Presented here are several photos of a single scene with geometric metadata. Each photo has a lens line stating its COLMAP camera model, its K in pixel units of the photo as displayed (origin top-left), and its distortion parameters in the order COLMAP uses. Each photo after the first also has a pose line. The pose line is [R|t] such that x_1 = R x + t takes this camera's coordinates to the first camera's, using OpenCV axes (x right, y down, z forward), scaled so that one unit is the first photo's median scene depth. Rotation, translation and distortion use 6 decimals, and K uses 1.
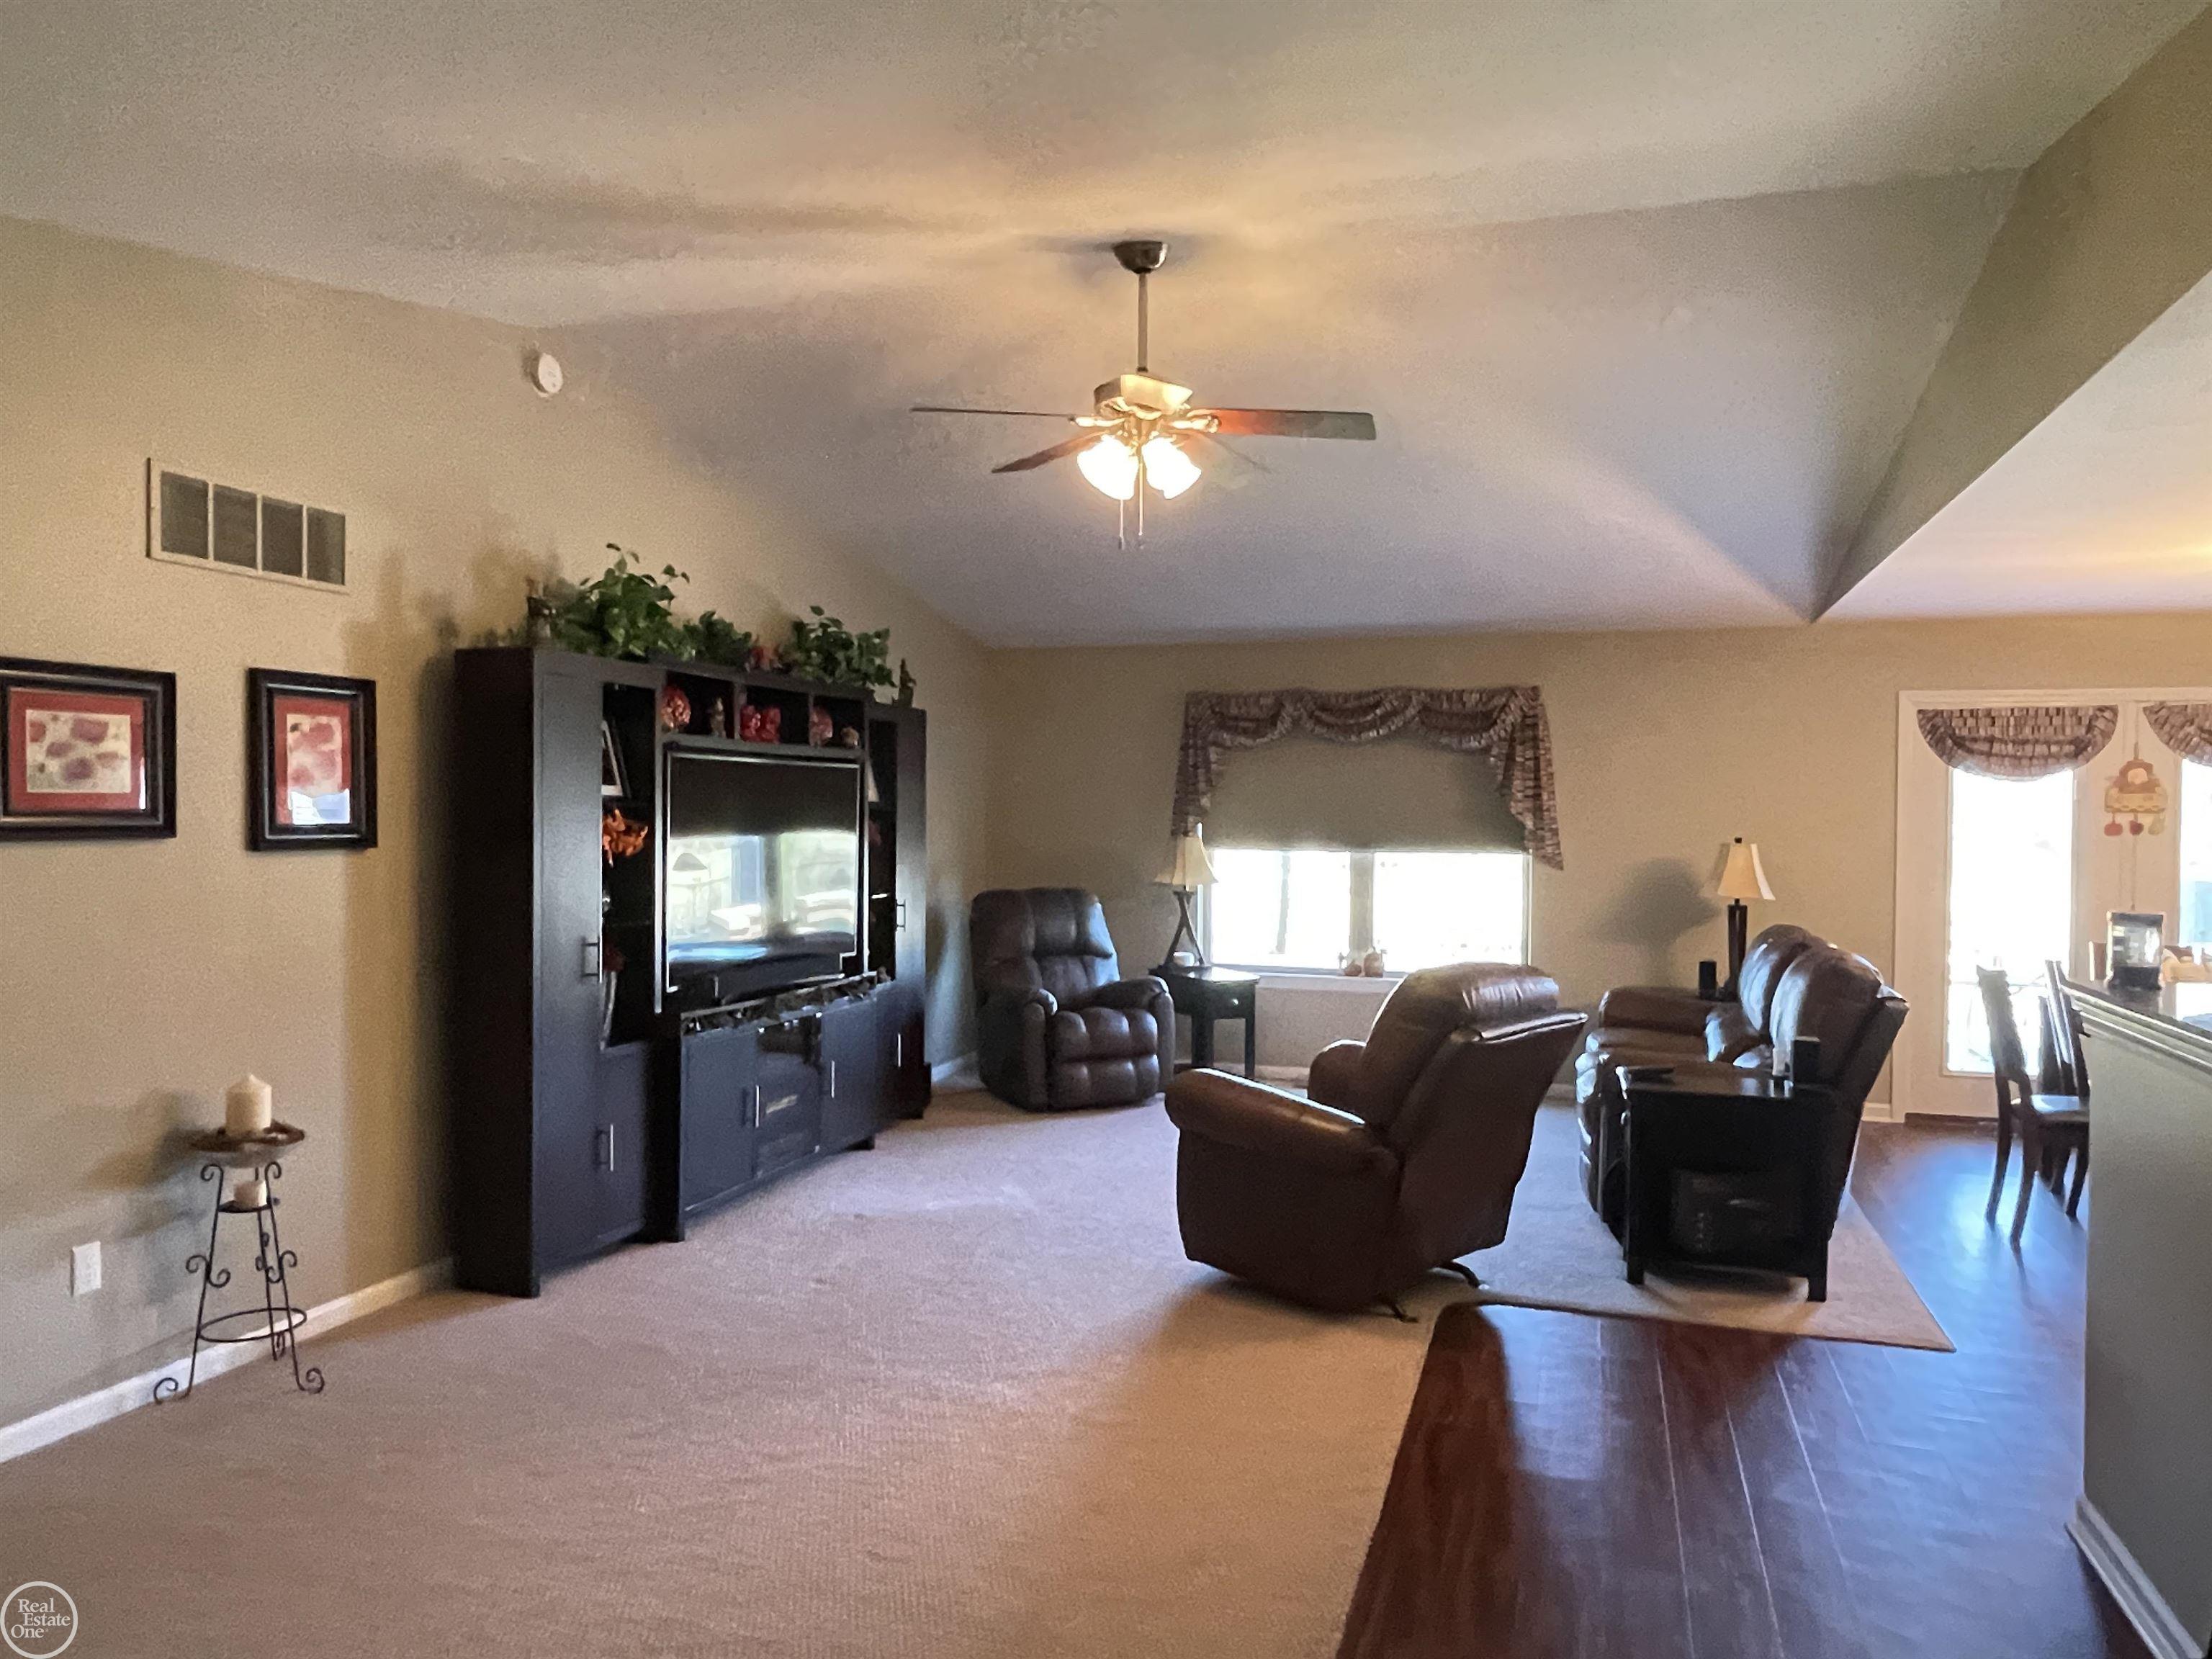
lens RADIAL K [[1504.7, 0, 1106.0], [0, 1504.7, 829.5], [0, 0, 1]] dist [-0.000467, -0.001196]
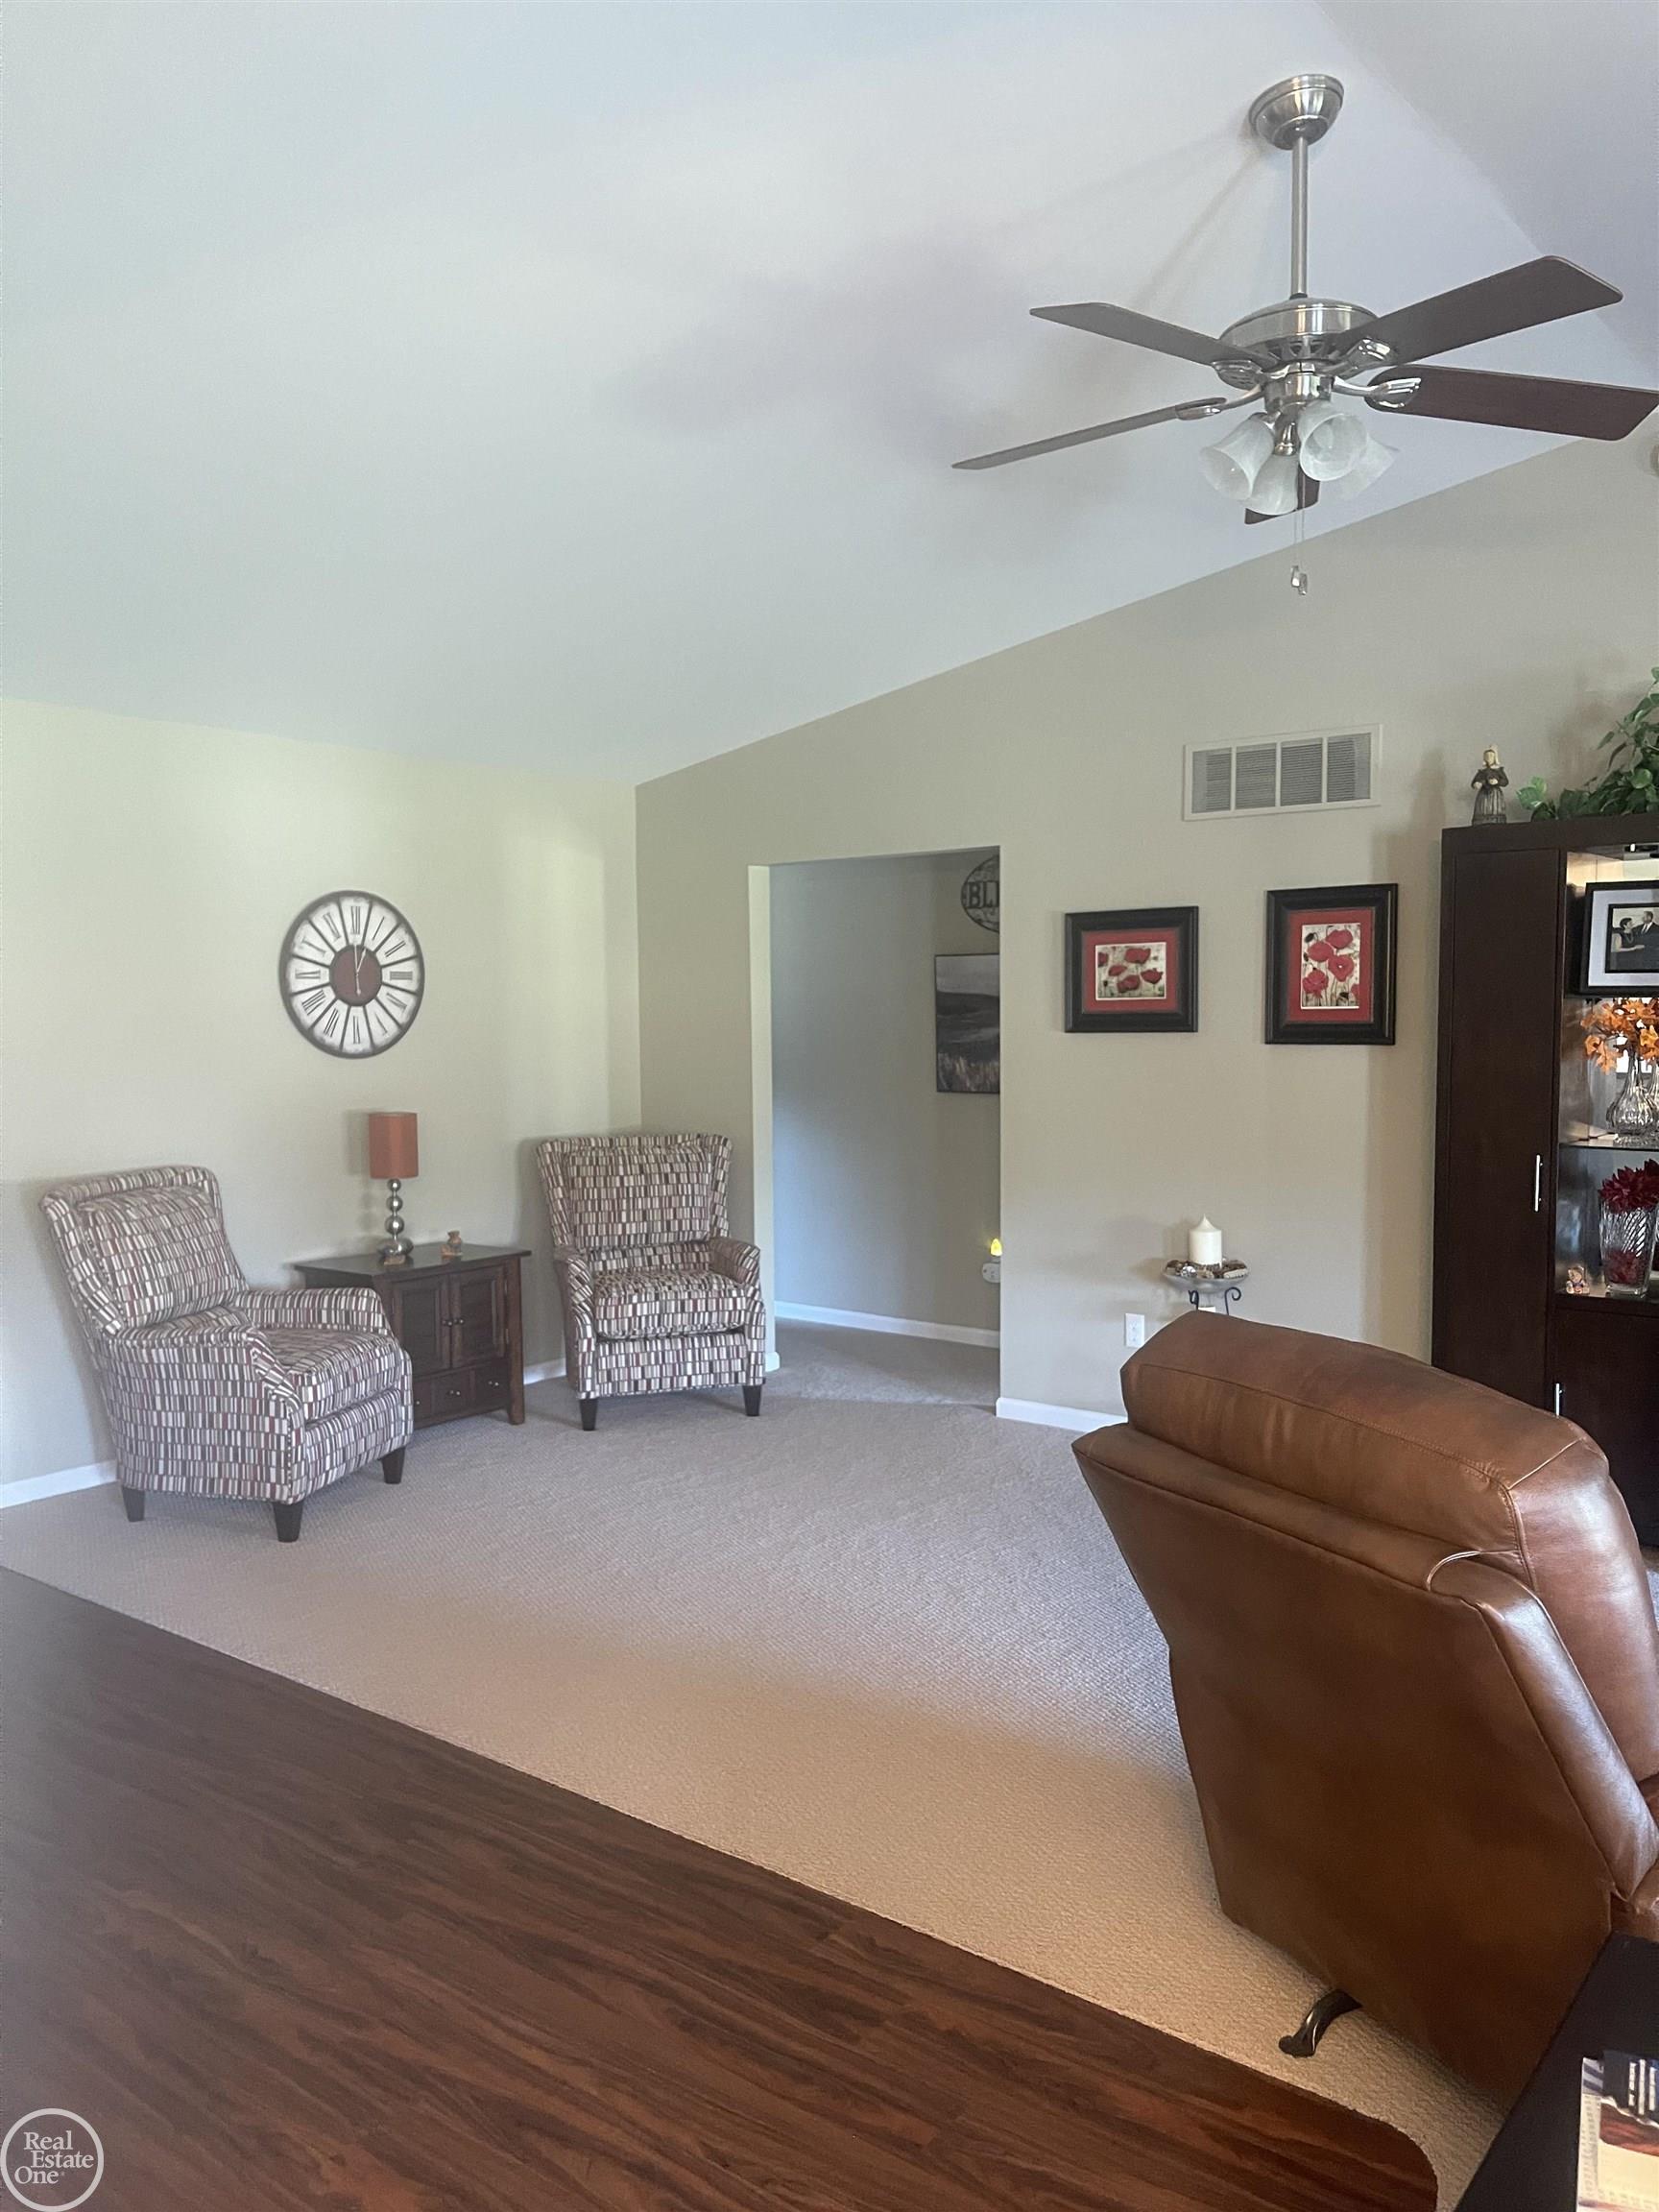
lens RADIAL K [[1609.7, 0, 821.8], [0, 1609.7, 1124.9], [0, 0, 1]] dist [0.060306, -0.098841]
pose [[-0.324357, 0.060144, -0.944021, 0.765953], [-0.005750, 0.997833, 0.065548, -0.003363], [0.945917, 0.026689, -0.323308, 1.059996]]
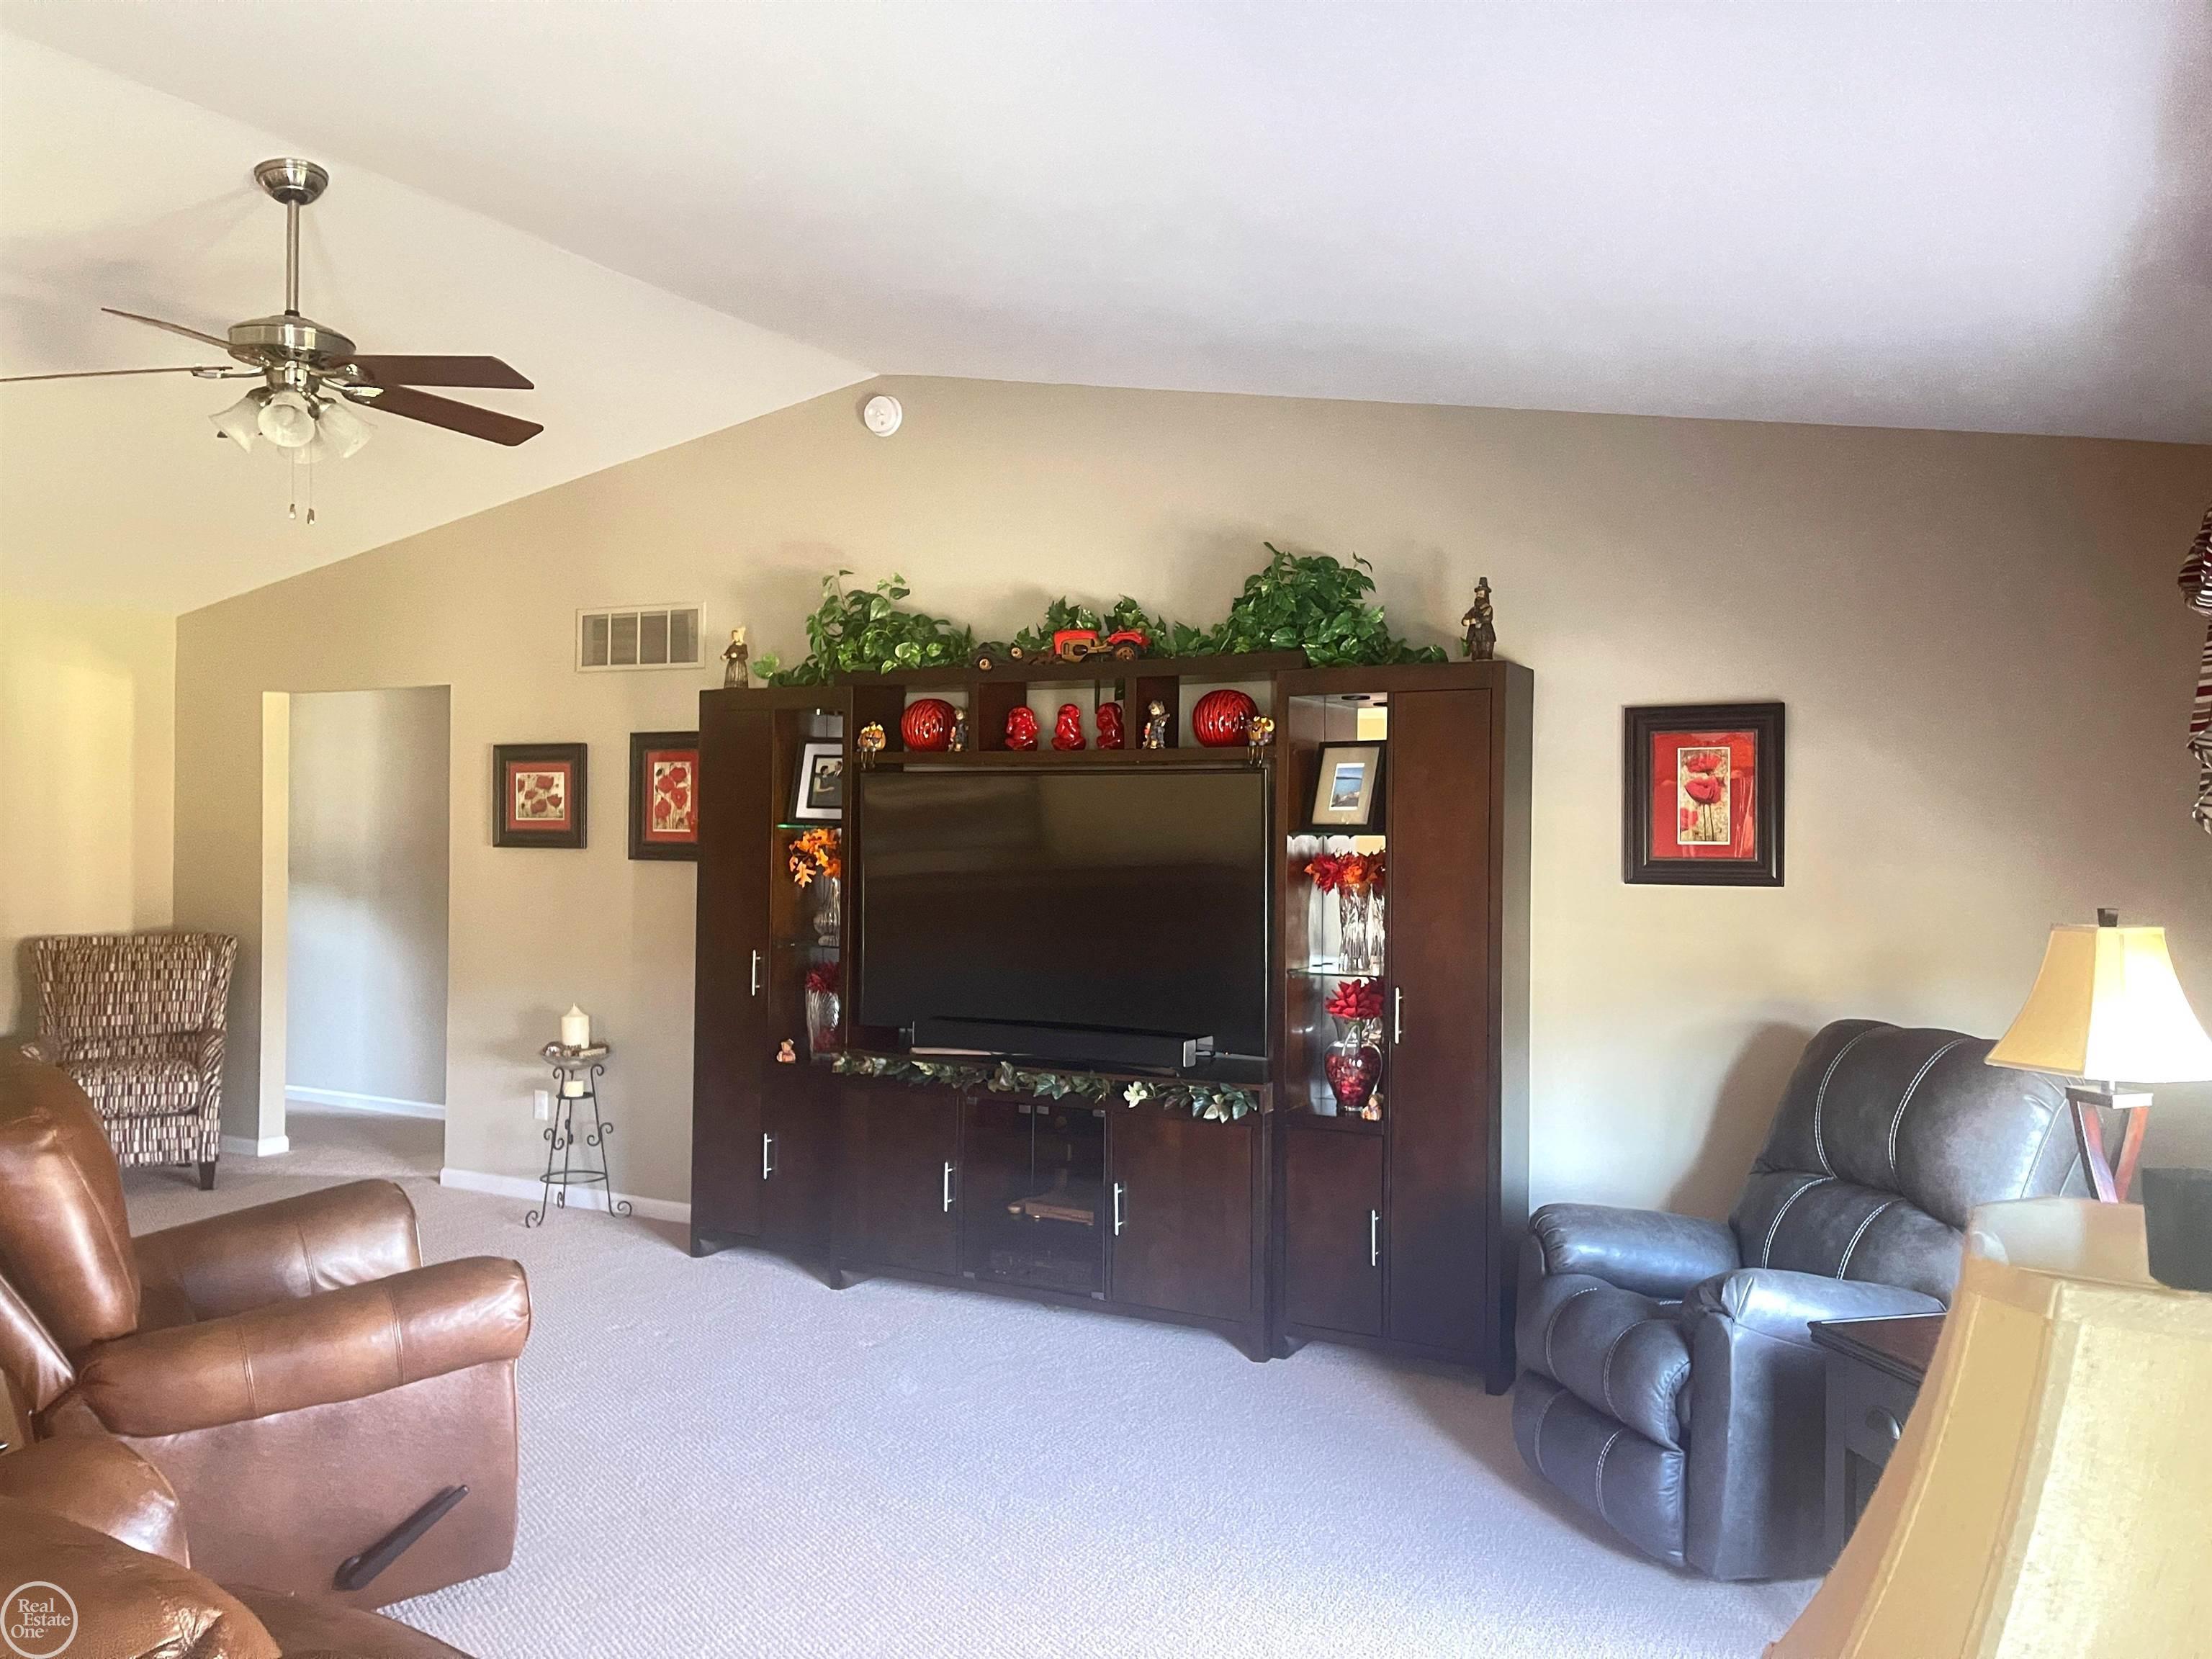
lens RADIAL K [[1609.7, 0, 1106.0], [0, 1609.7, 829.5], [0, 0, 1]] dist [0.060306, -0.098841]
pose [[-0.155459, -0.006188, -0.987823, 0.885940], [-0.022828, 0.999736, -0.002670, -0.020035], [0.987579, 0.022134, -0.155559, 1.658494]]
